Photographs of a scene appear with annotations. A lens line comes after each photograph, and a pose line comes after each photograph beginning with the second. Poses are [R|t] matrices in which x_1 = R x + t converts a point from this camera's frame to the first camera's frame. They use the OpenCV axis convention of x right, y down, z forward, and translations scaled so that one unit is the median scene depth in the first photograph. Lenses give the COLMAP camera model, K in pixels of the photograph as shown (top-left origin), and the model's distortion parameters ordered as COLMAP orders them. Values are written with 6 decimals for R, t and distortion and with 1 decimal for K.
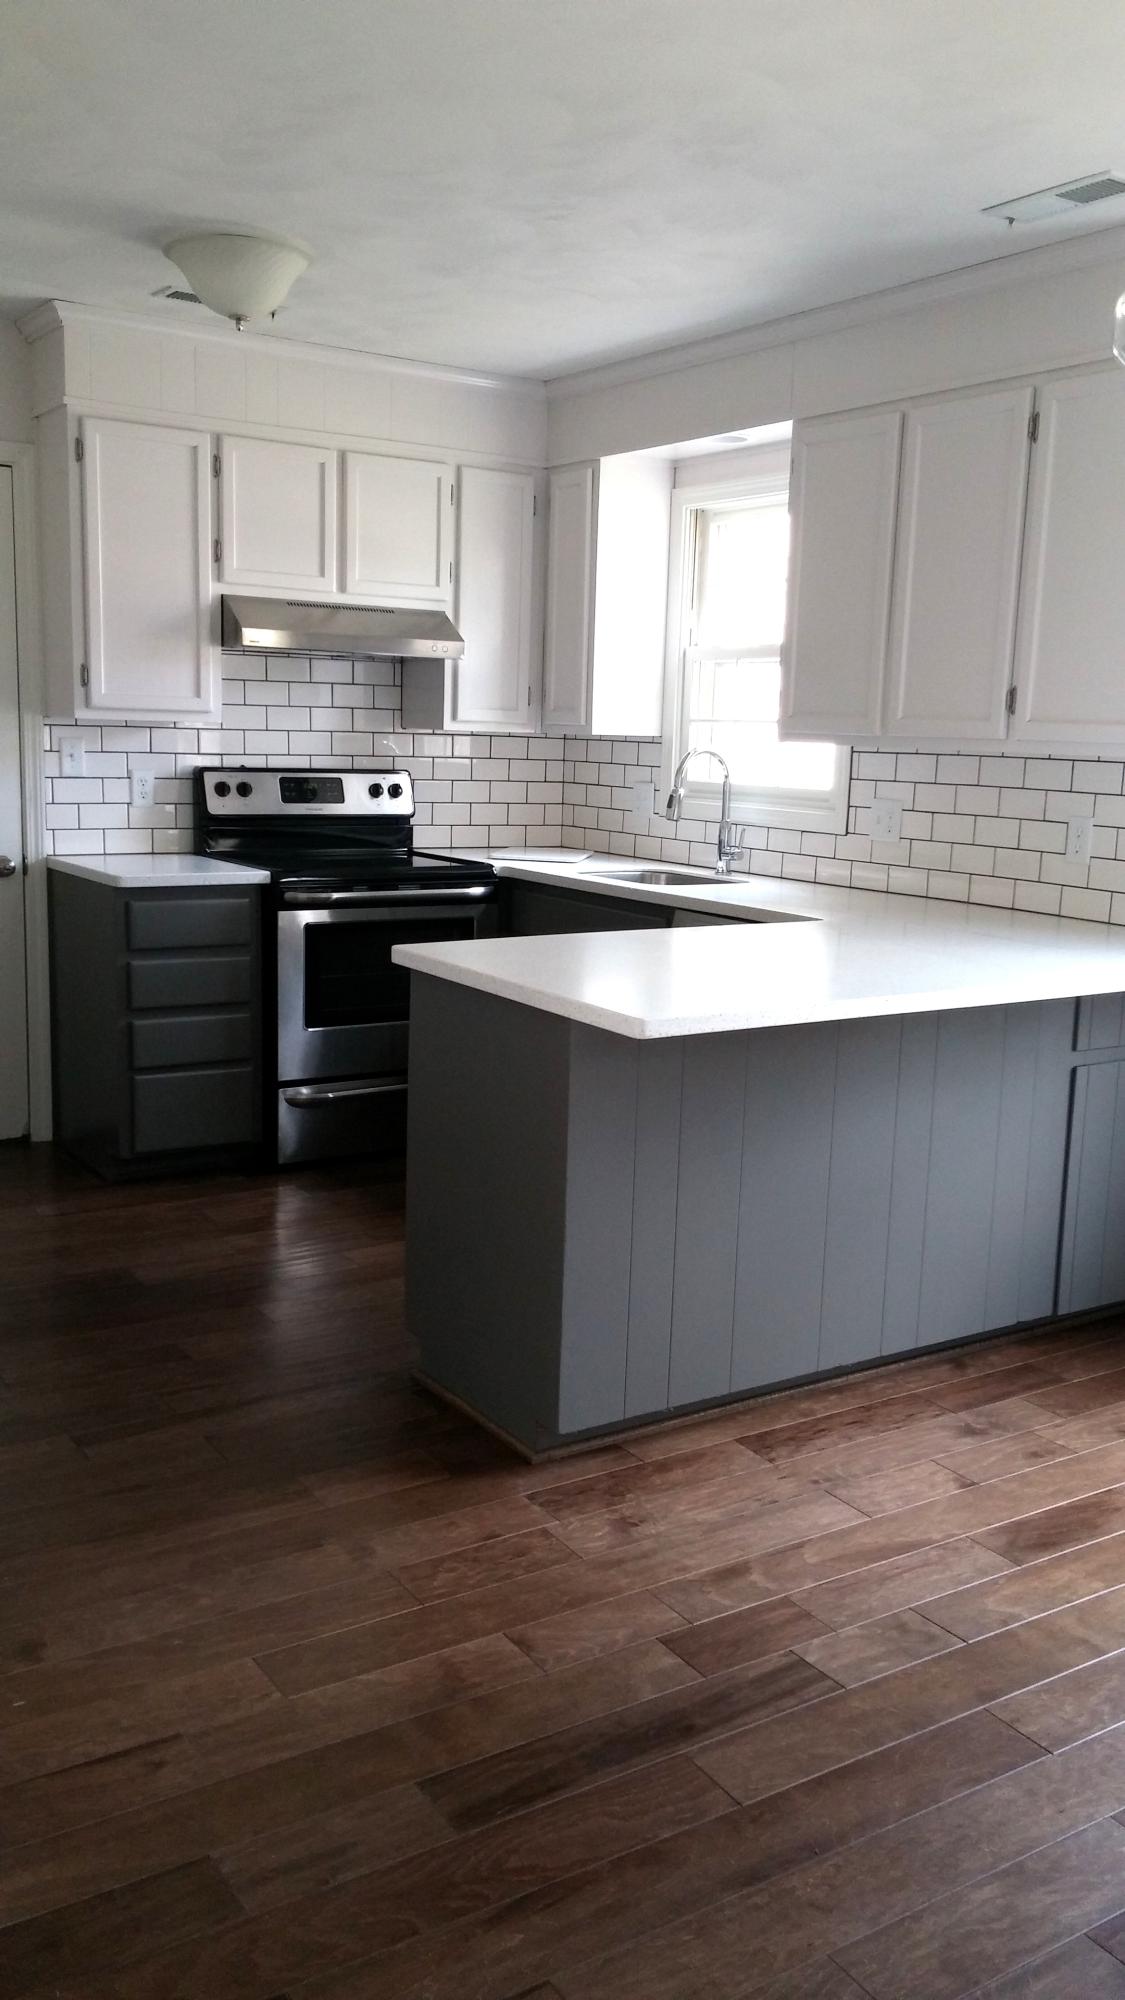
lens RADIAL K [[1686.0, 0, 566.0], [0, 1686.0, 1012.5], [0, 0, 1]] dist [0.072974, -0.082173]
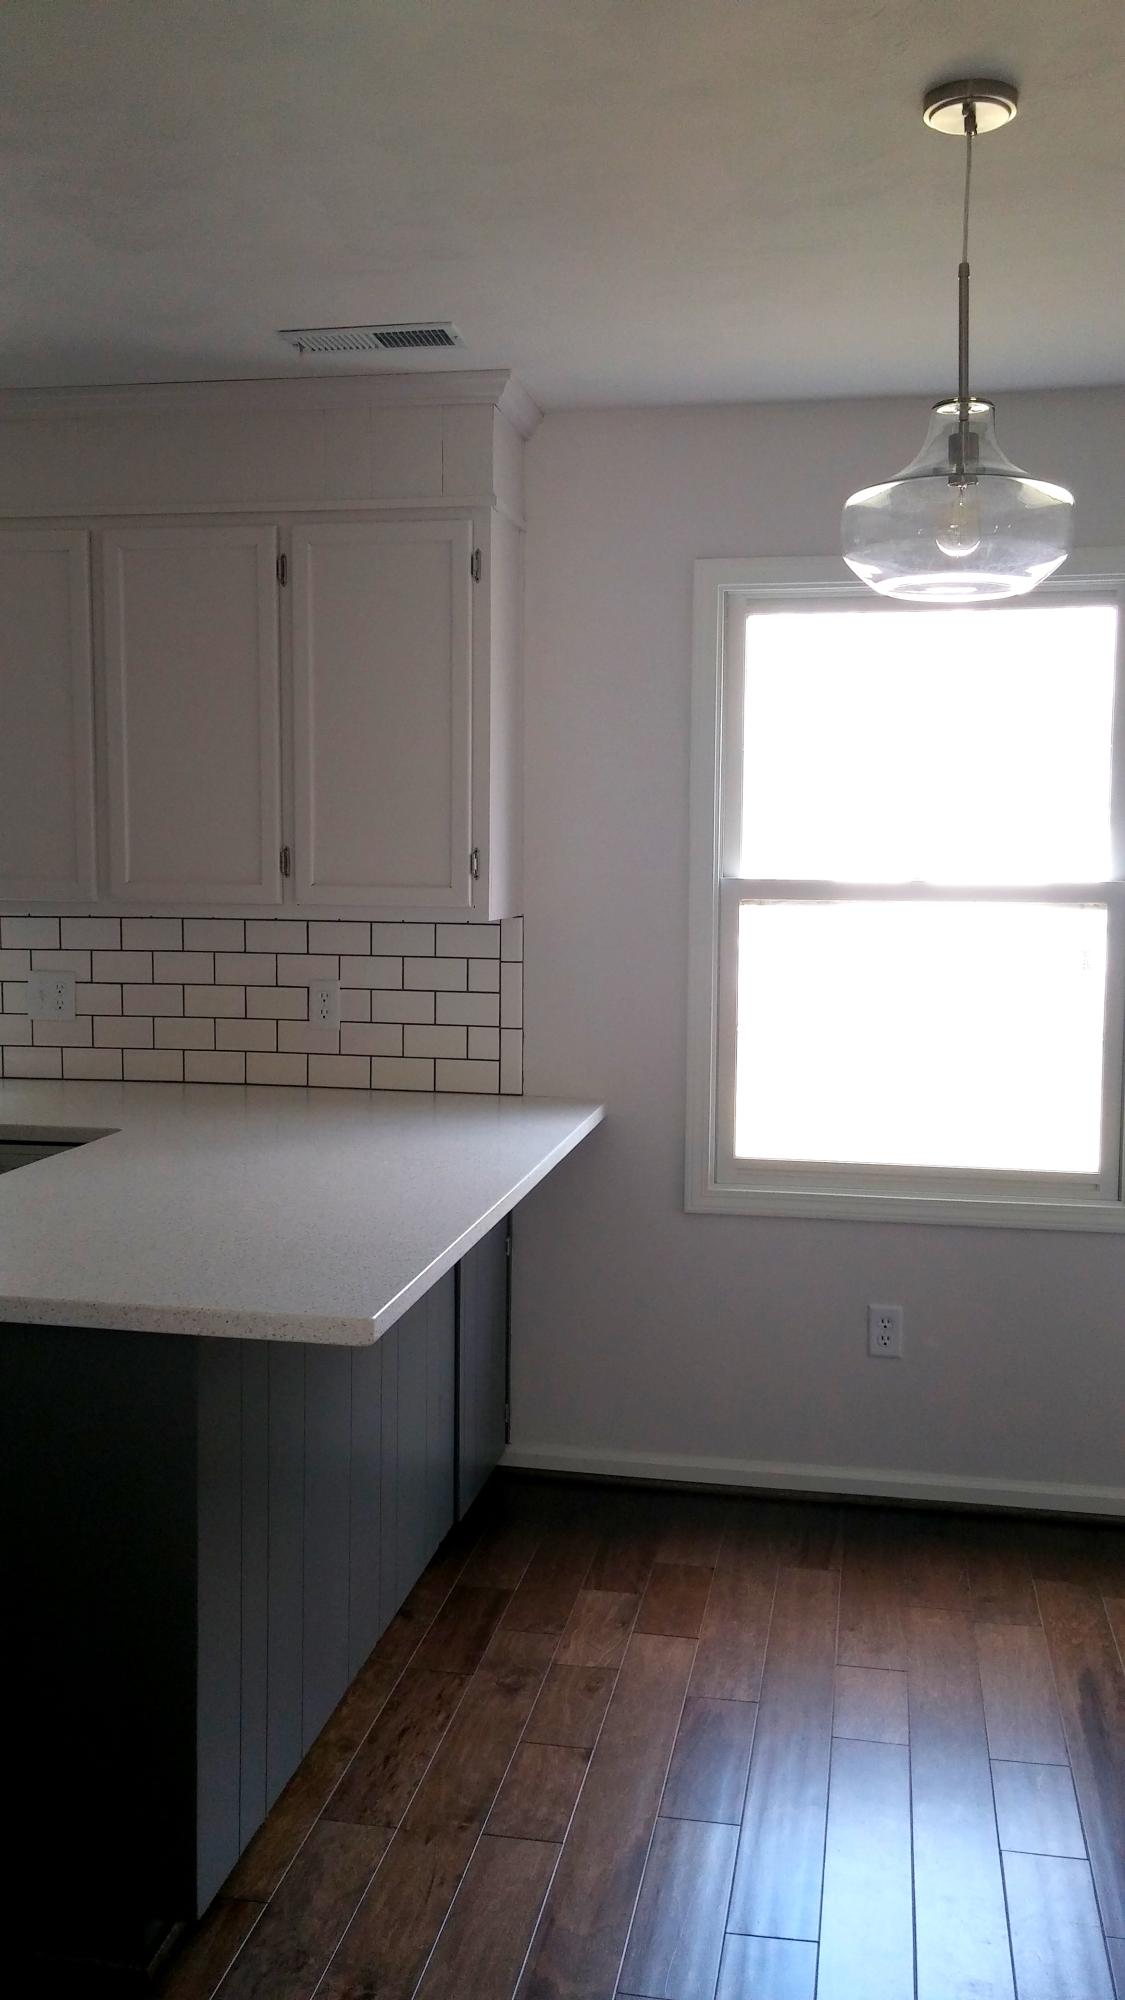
lens RADIAL K [[1686.0, 0, 561.7], [0, 1686.0, 998.9], [0, 0, 1]] dist [0.072974, -0.082173]
pose [[0.692306, -0.086330, 0.716421, -0.237238], [0.138118, 0.990315, -0.014135, -0.063526], [-0.708262, 0.108737, 0.697525, 0.222603]]
